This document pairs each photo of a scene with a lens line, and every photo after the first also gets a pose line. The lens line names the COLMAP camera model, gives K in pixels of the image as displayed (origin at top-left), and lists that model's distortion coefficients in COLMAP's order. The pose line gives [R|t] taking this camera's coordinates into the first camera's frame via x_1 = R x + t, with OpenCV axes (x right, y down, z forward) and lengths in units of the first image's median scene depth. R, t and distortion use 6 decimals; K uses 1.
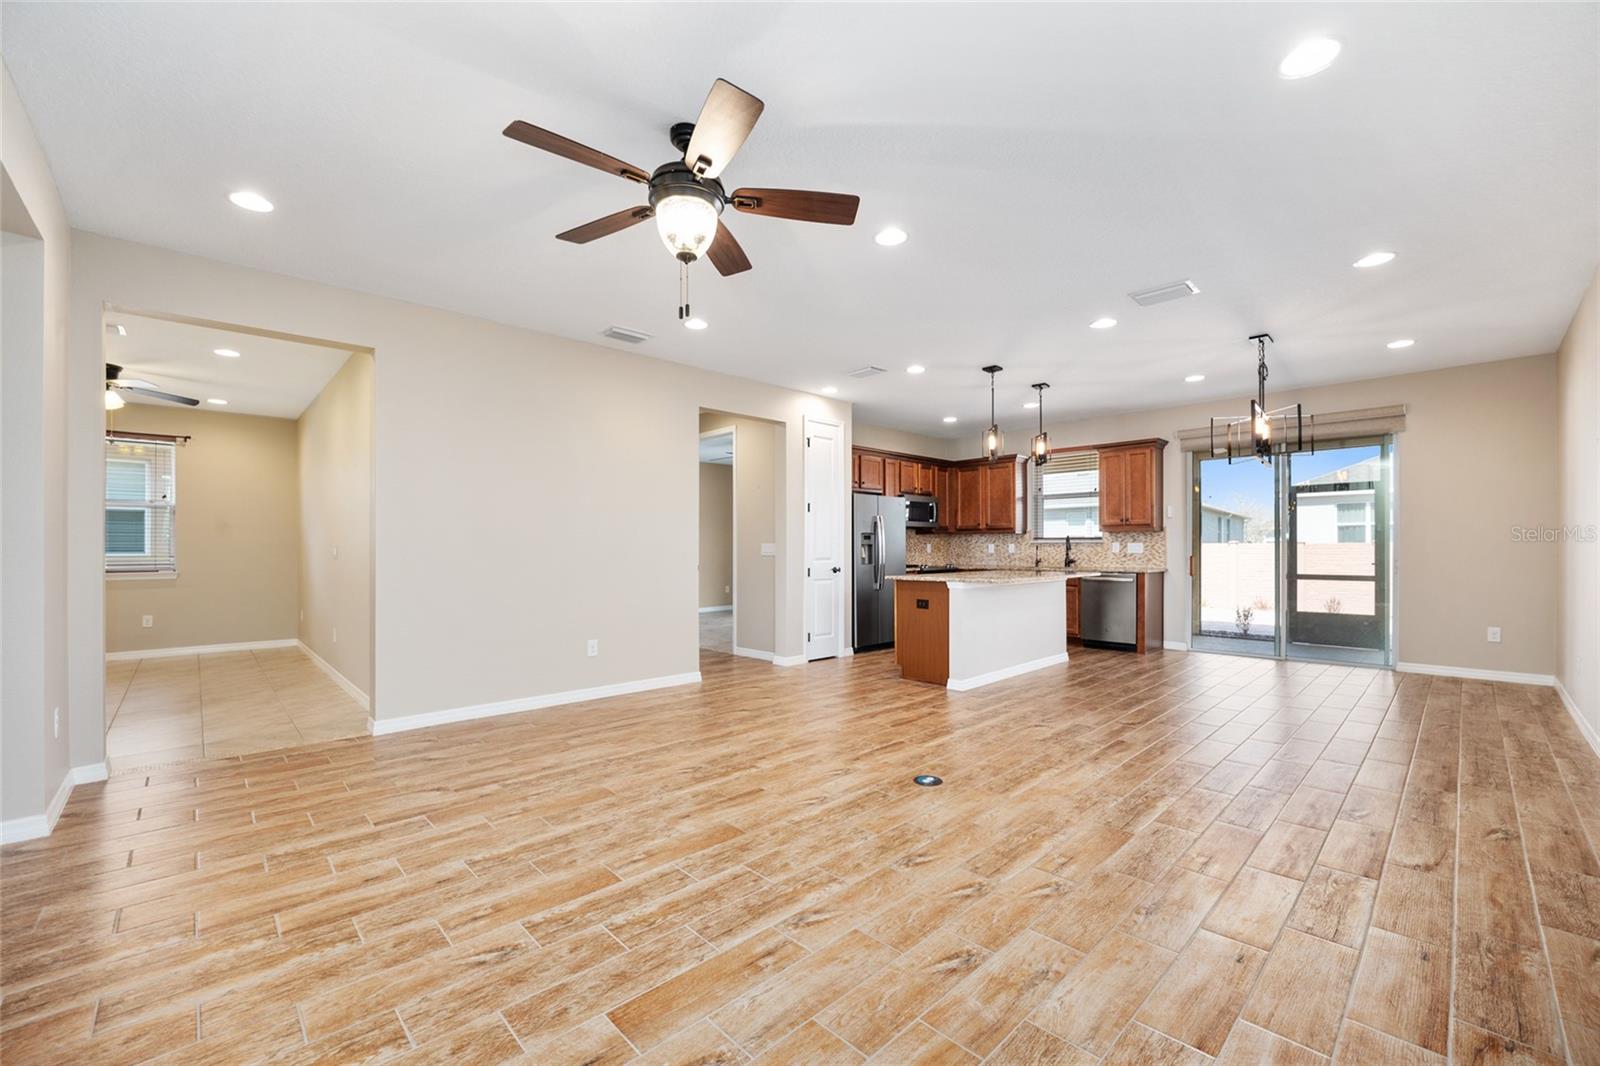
lens RADIAL K [[652.5, 0, 804.9], [0, 652.5, 549.0], [0, 0, 1]] dist [-0.023717, -0.000106]
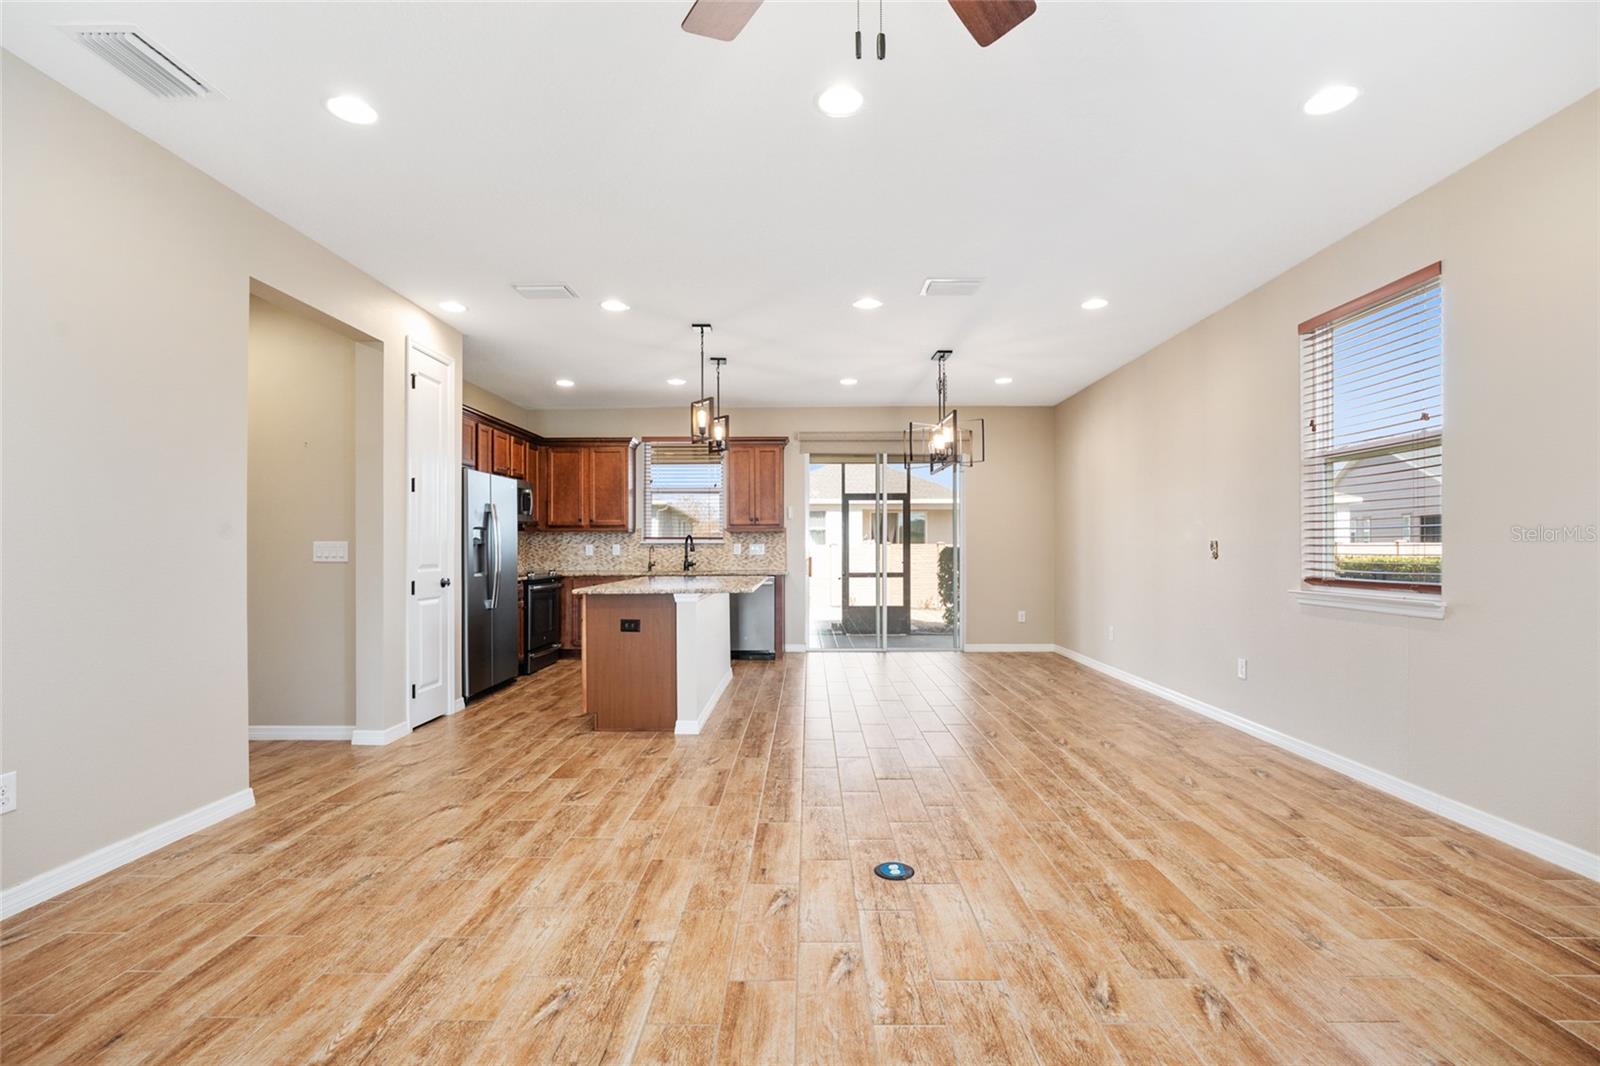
lens RADIAL K [[708.8, 0, 804.8], [0, 708.8, 548.1], [0, 0, 1]] dist [-0.016914, 0.000562]
pose [[0.698698, 0.001398, 0.715416, -0.230557], [0.000902, 0.999996, -0.002835, -0.000615], [-0.715416, 0.002626, 0.698694, 0.270103]]
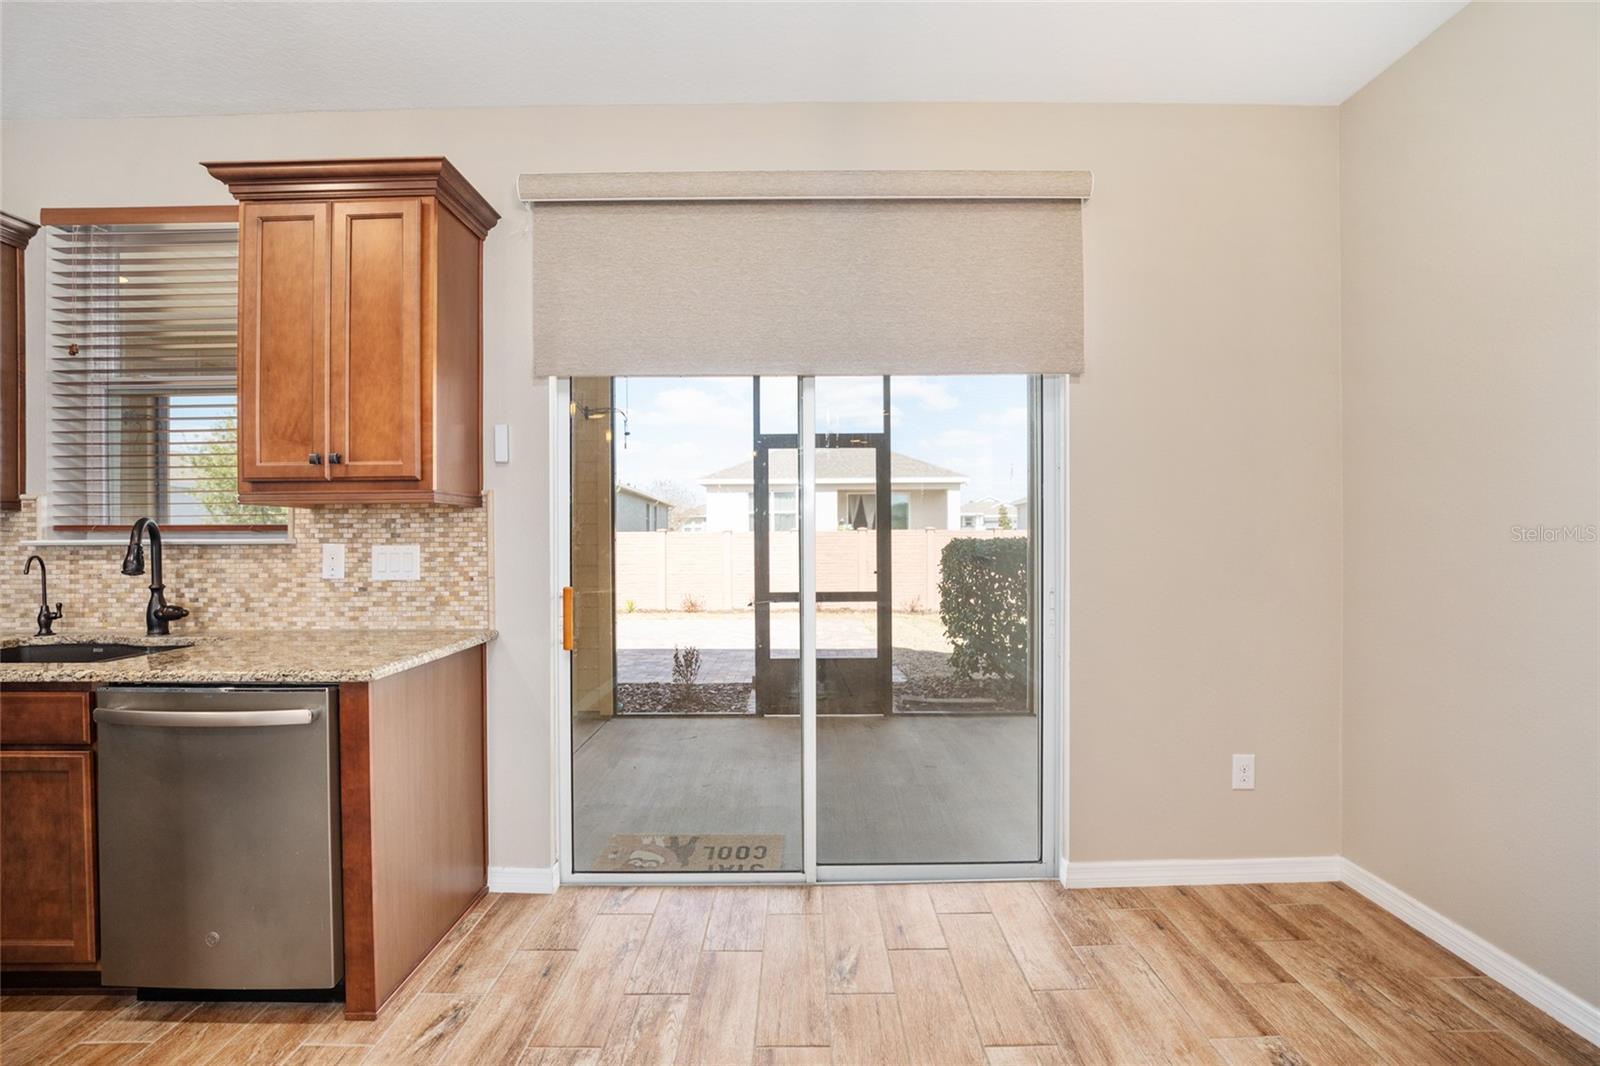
lens RADIAL K [[643.1, 0, 802.5], [0, 643.1, 534.4], [0, 0, 1]] dist [-0.029844, 0.005064]
pose [[0.691528, -0.005321, 0.722330, 0.524722], [0.005381, 0.999983, 0.002215, -0.017566], [-0.722329, 0.002355, 0.691545, 0.814952]]
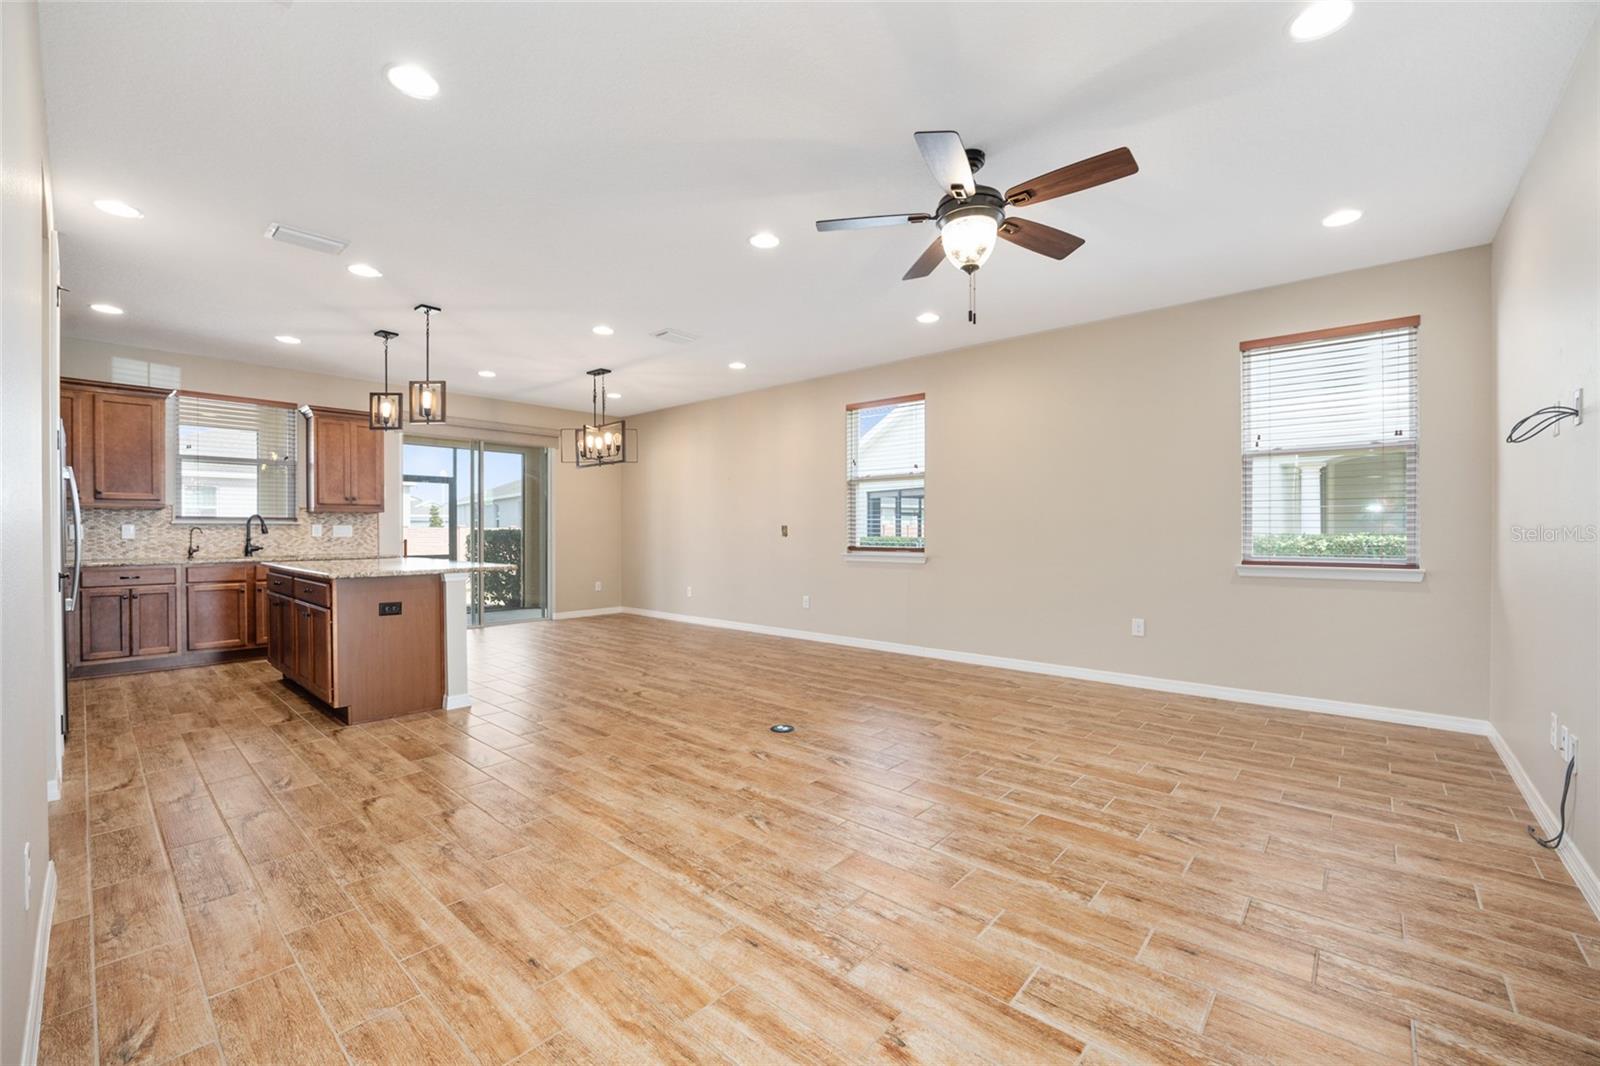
lens RADIAL K [[650.7, 0, 804.1], [0, 650.7, 536.2], [0, 0, 1]] dist [-0.026242, 0.002965]
pose [[-0.084429, -0.005463, 0.996415, -0.506747], [0.002060, 0.999982, 0.005657, 0.001884], [-0.996427, 0.002530, -0.084416, 0.550291]]
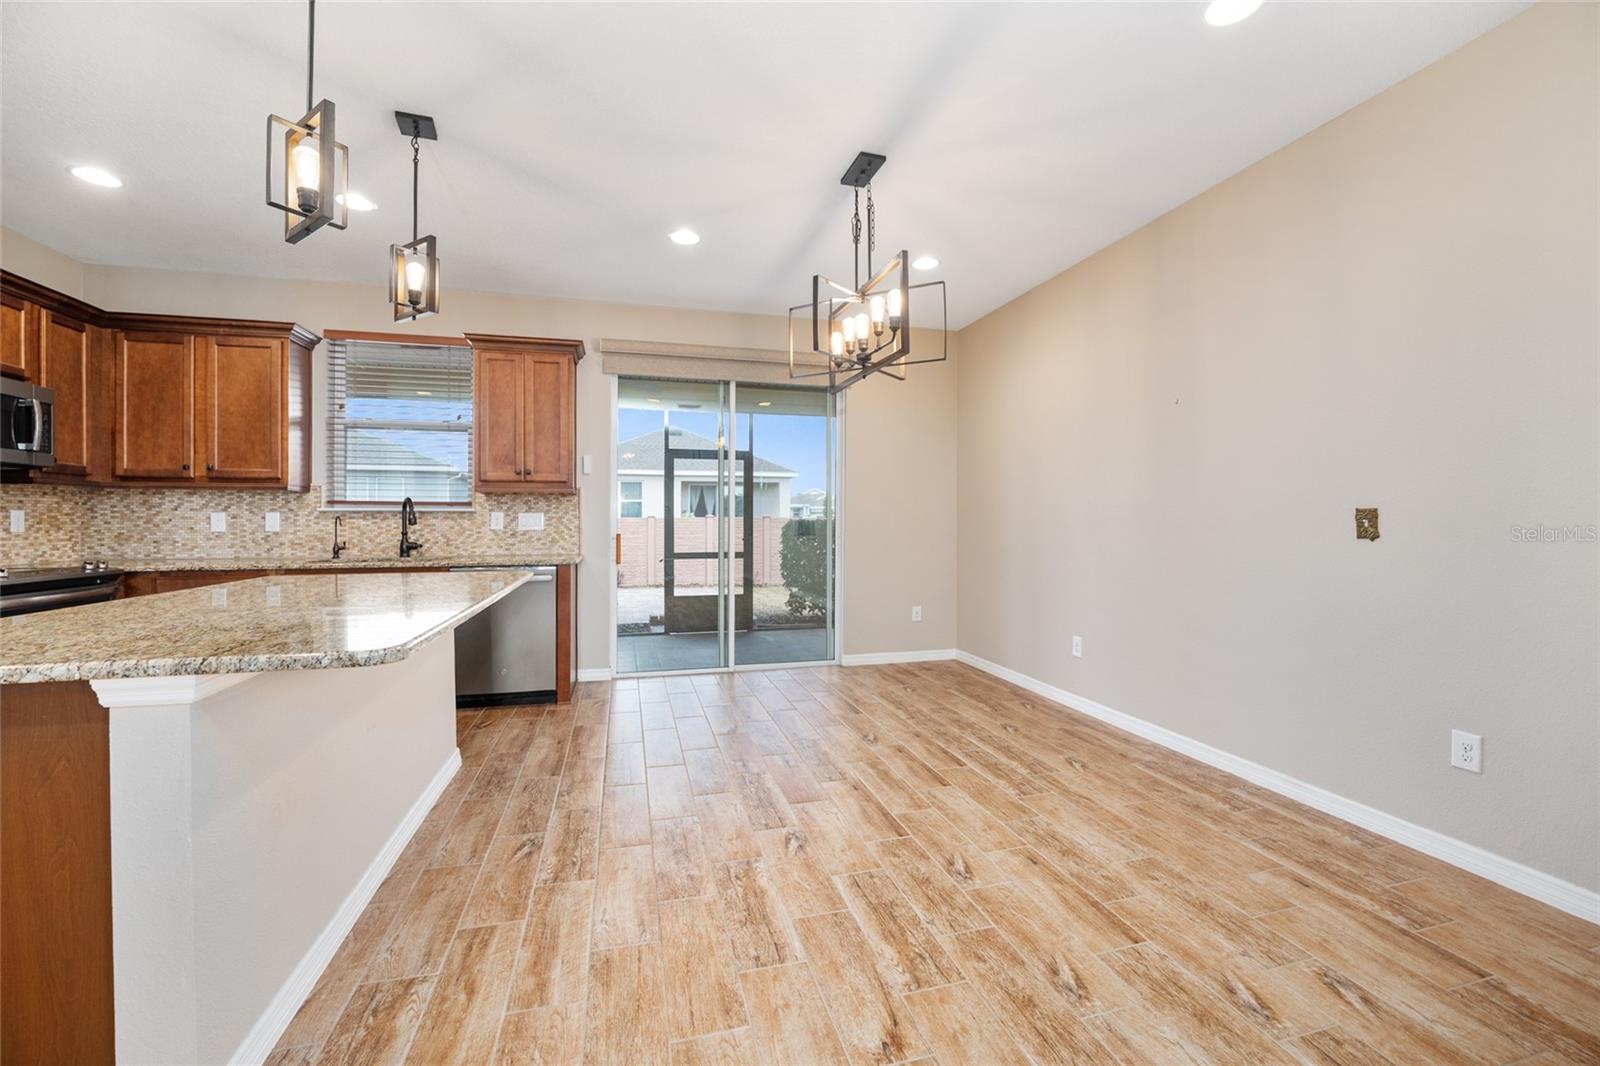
lens RADIAL K [[648.7, 0, 801.6], [0, 648.7, 526.0], [0, 0, 1]] dist [-0.031390, 0.005729]
pose [[0.480930, -0.002871, 0.876754, 0.129646], [-0.001541, 0.999990, 0.004120, -0.000604], [-0.876758, -0.003333, 0.480921, 0.603703]]
